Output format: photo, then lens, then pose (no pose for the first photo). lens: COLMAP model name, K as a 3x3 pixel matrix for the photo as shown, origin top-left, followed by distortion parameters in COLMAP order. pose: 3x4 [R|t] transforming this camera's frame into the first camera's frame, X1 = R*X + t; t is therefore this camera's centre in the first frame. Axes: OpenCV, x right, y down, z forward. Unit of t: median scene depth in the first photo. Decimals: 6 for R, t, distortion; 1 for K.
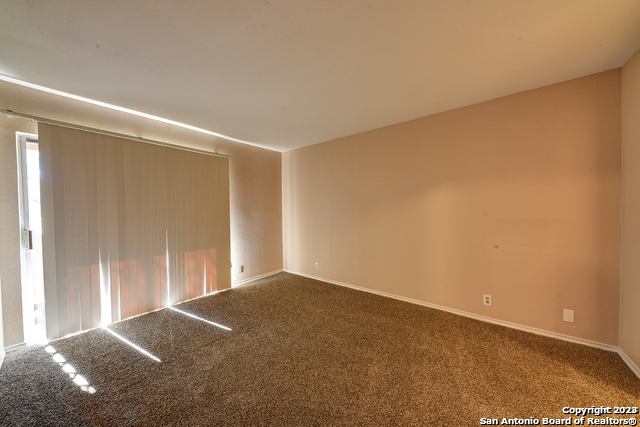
lens RADIAL K [[224.0, 0, 320.6], [0, 224.0, 214.0], [0, 0, 1]] dist [-0.002164, -0.000263]
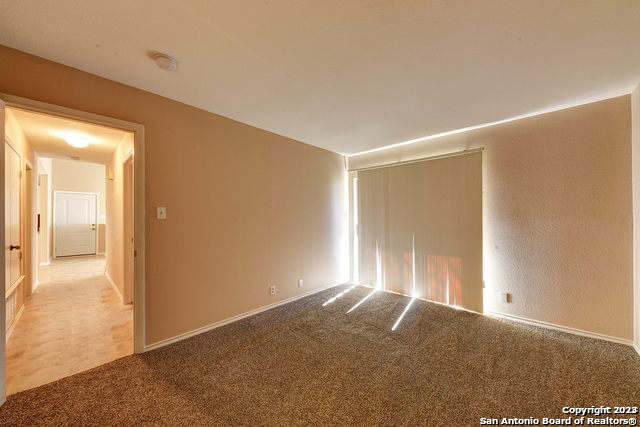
lens RADIAL K [[236.2, 0, 320.5], [0, 236.2, 214.6], [0, 0, 1]] dist [0.001577, 0.000081]
pose [[-0.101341, -0.002610, -0.994848, 0.617845], [-0.013247, 0.999911, -0.001274, -0.015322], [0.994764, 0.013049, -0.101367, 0.638137]]
